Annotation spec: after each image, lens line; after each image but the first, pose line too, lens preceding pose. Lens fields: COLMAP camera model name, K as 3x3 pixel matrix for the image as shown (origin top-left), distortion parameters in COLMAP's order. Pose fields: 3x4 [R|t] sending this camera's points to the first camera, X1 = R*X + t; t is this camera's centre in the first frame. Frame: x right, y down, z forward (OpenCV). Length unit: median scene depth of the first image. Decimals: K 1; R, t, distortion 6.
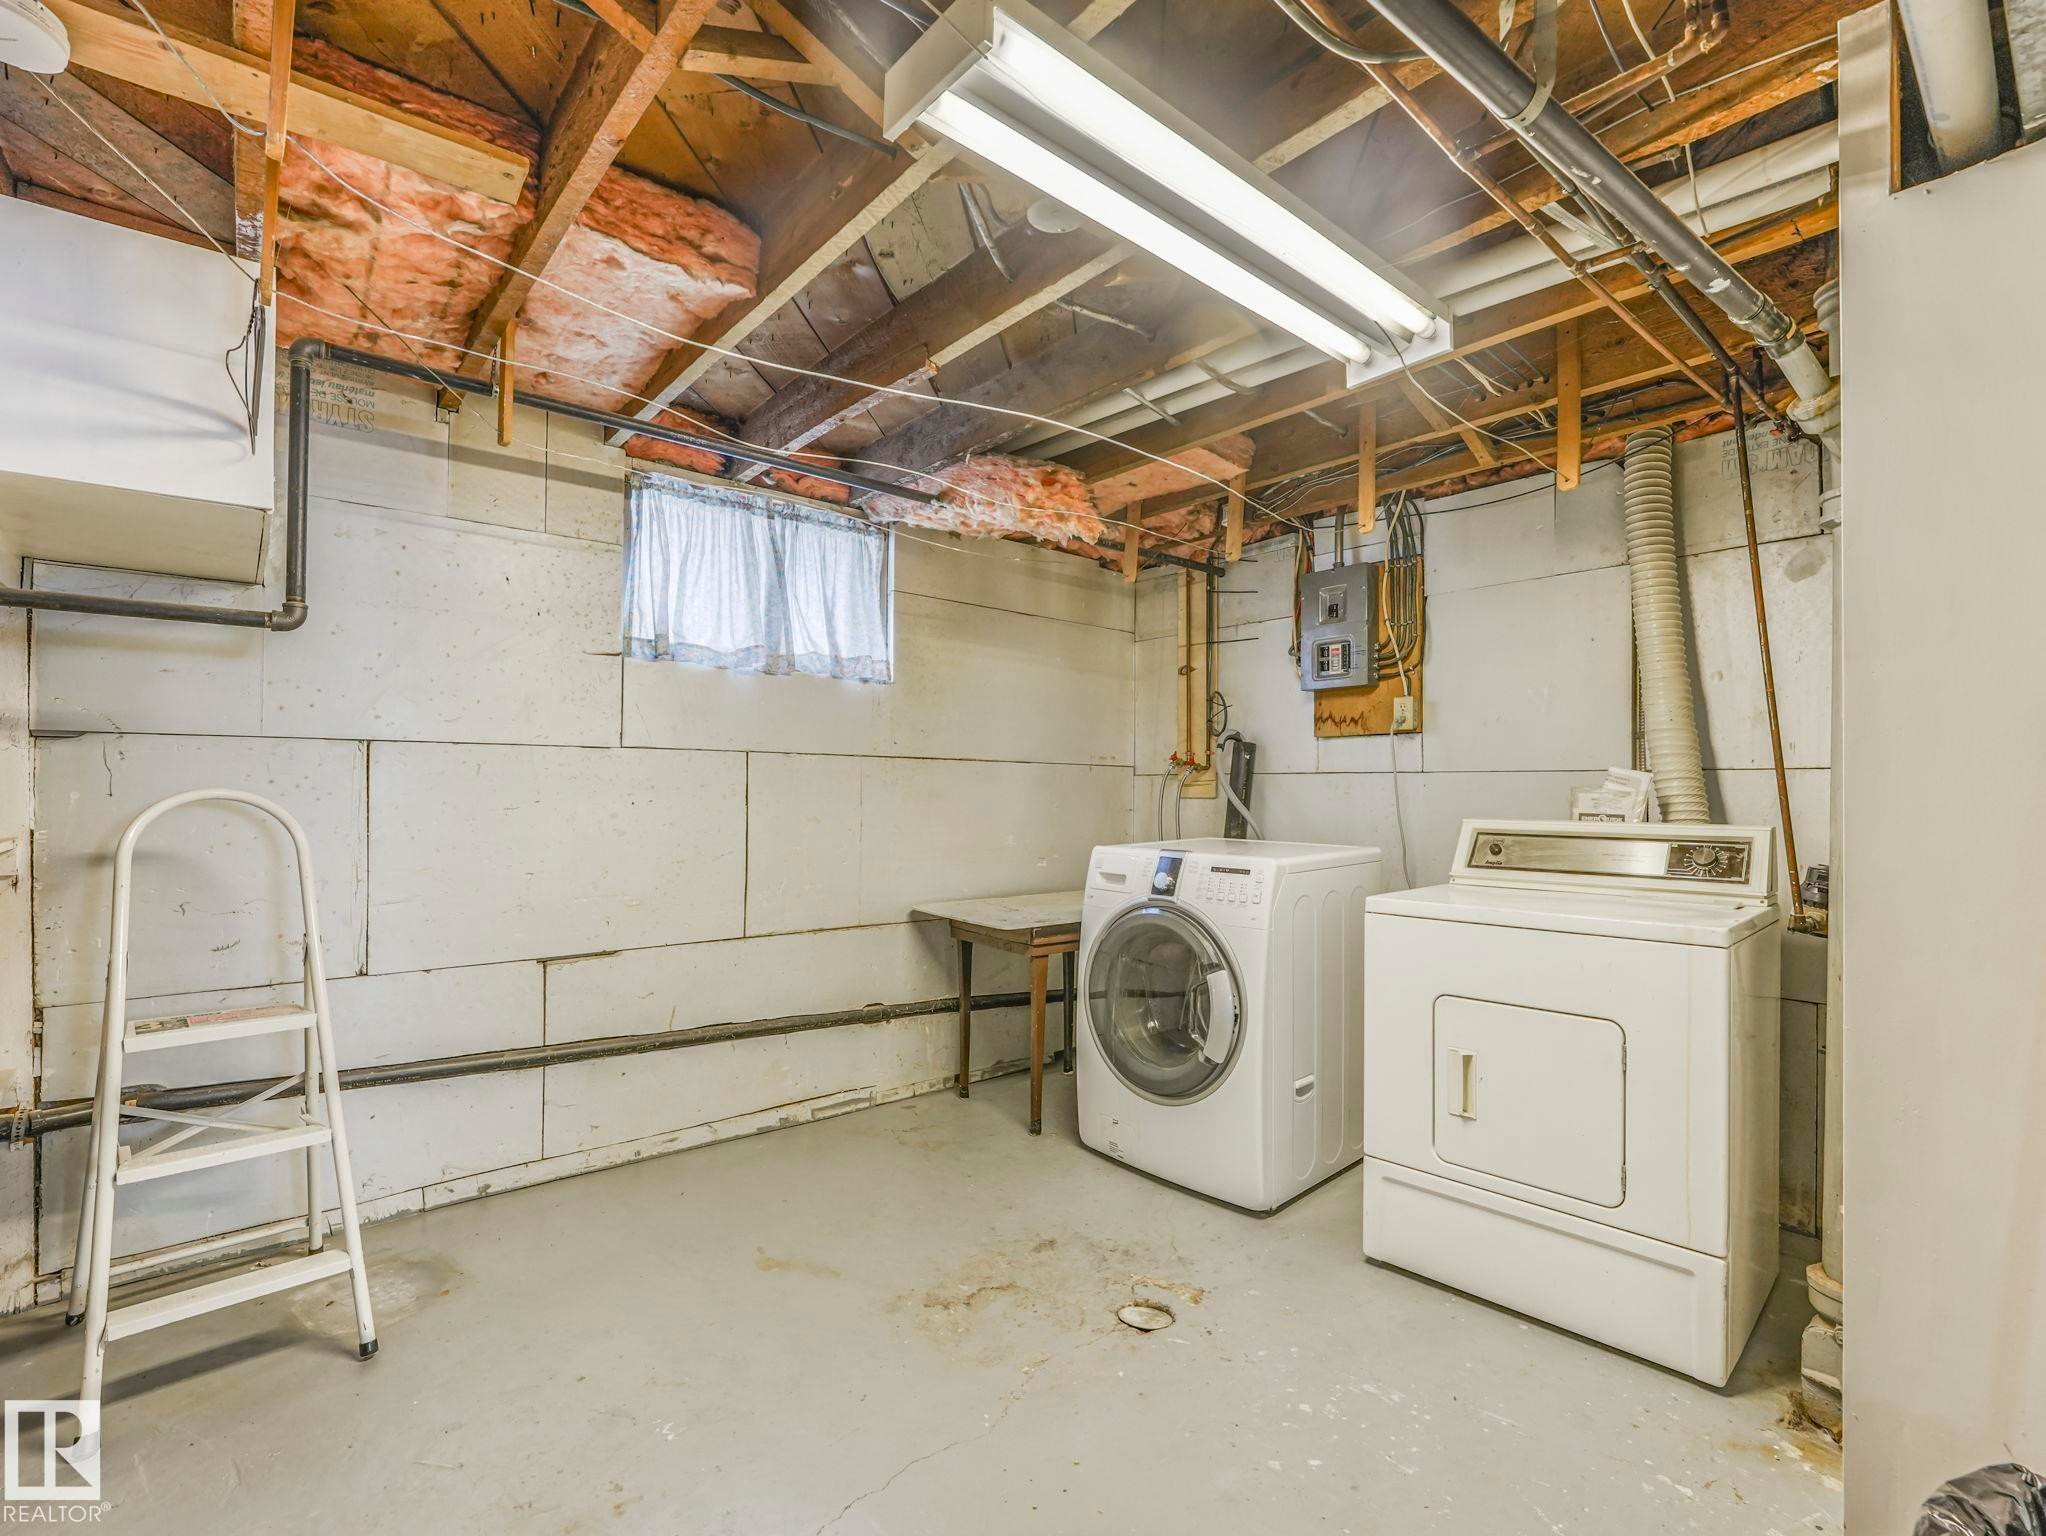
lens RADIAL K [[937.3, 0, 1010.8], [0, 937.3, 778.3], [0, 0, 1]] dist [-0.009731, 0.000267]
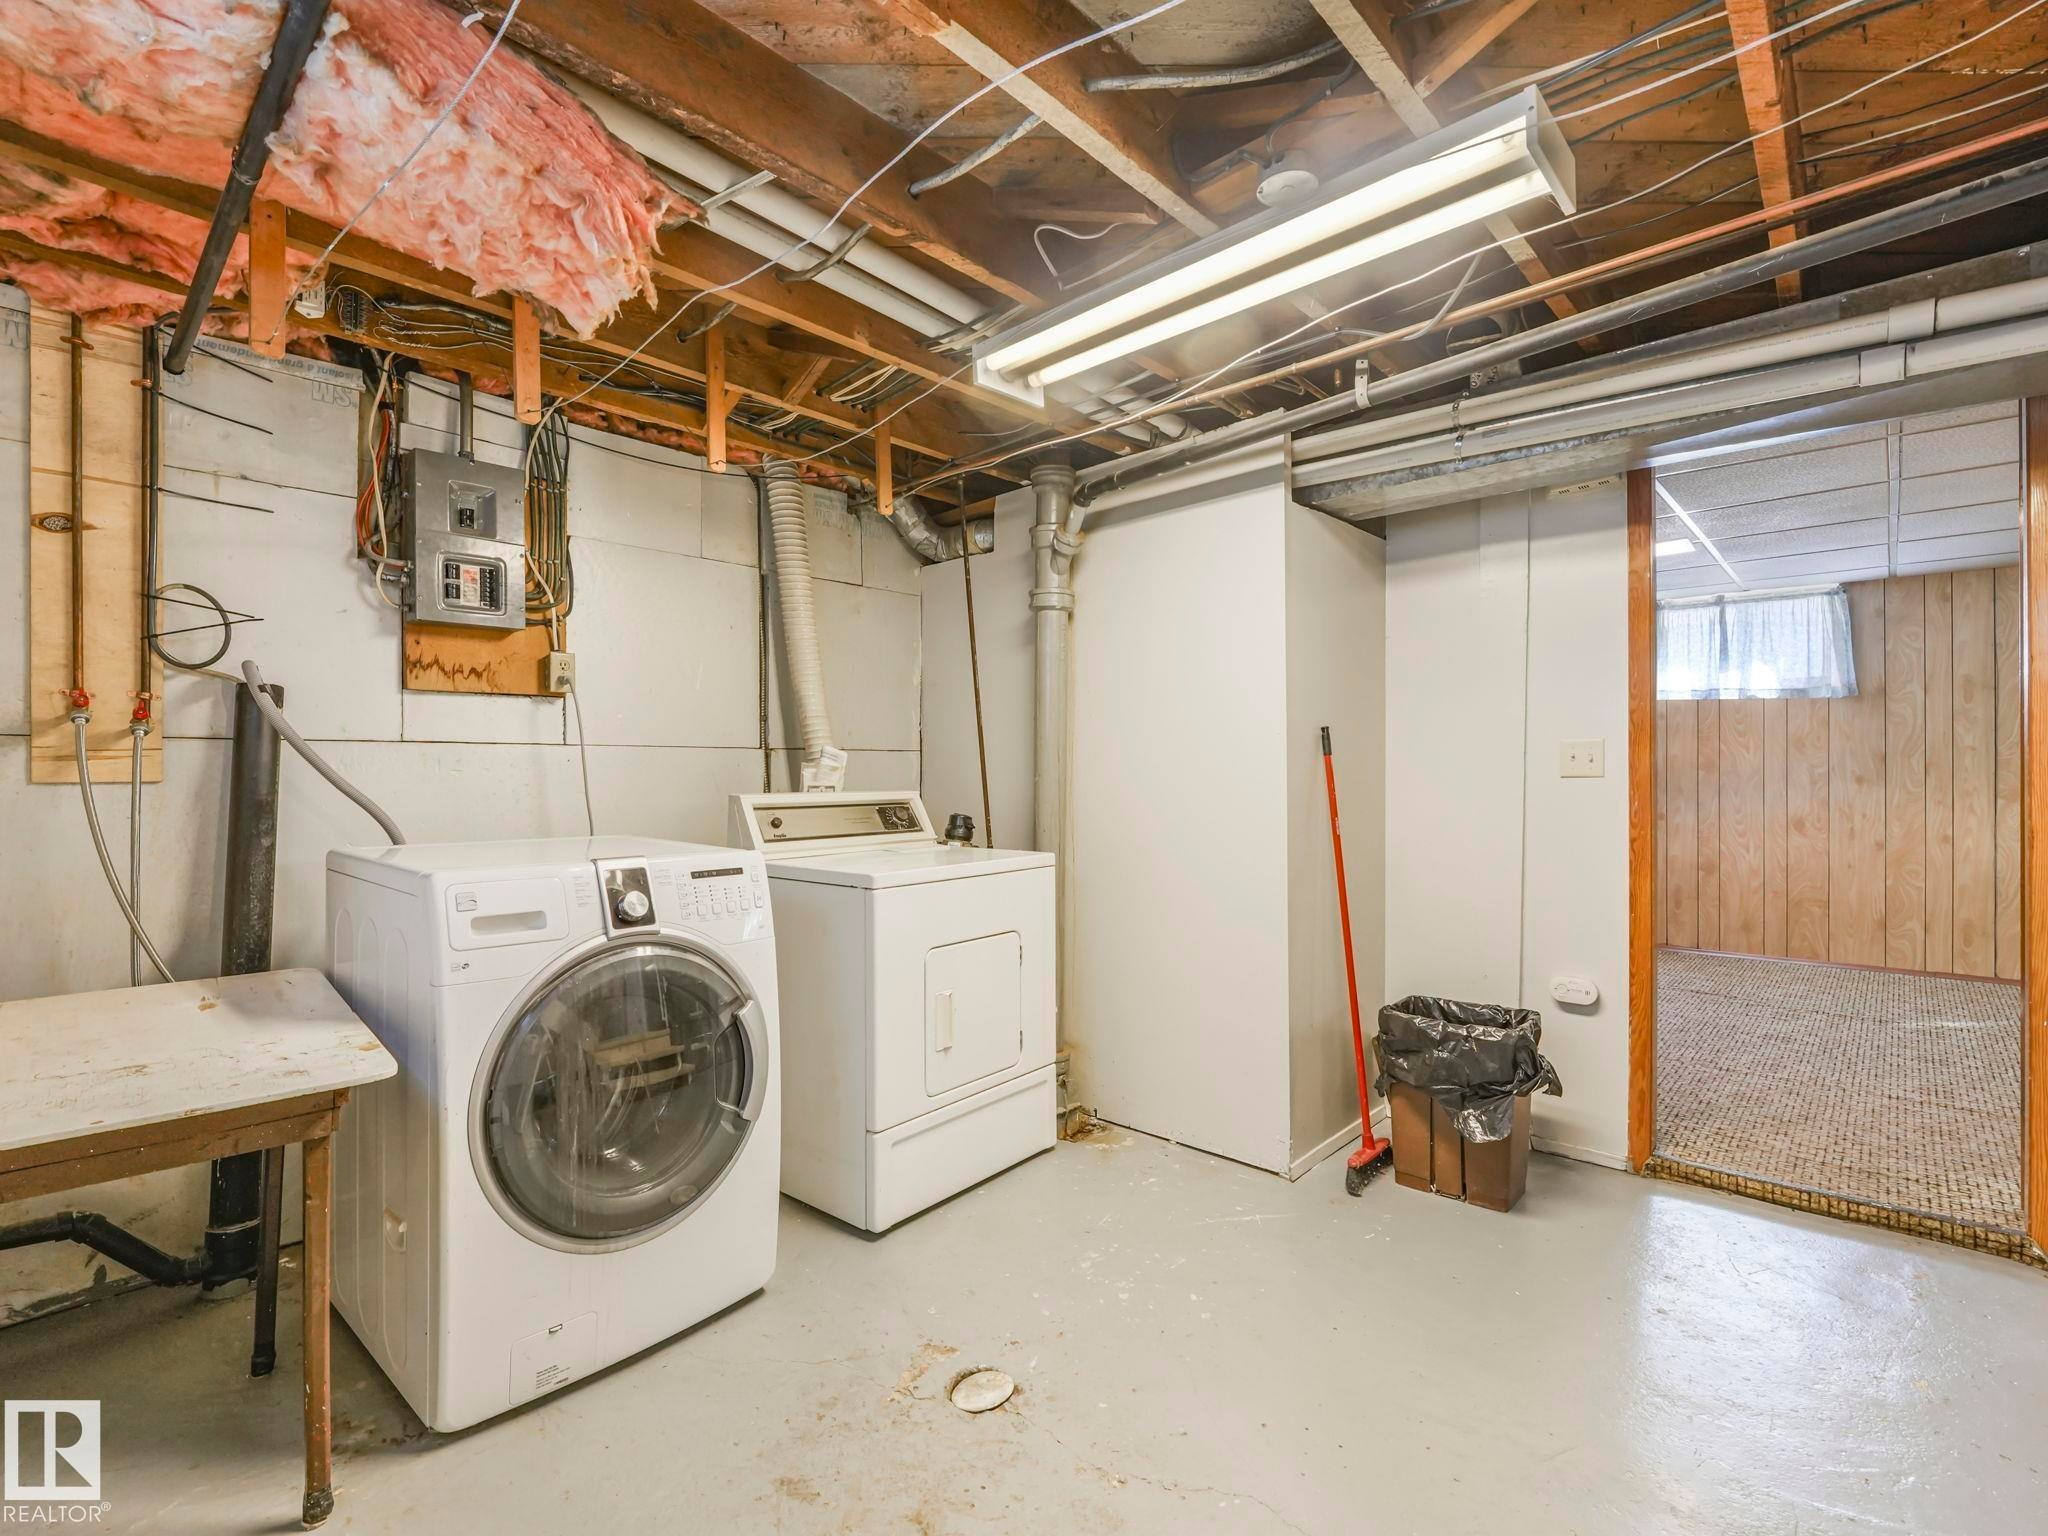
lens RADIAL K [[944.9, 0, 1032.7], [0, 944.9, 771.5], [0, 0, 1]] dist [0.000108, 0.000111]
pose [[-0.120050, -0.009885, 0.992719, -0.515025], [-0.011737, 0.999895, 0.008537, 0.006211], [-0.992699, -0.010626, -0.120153, 0.777434]]
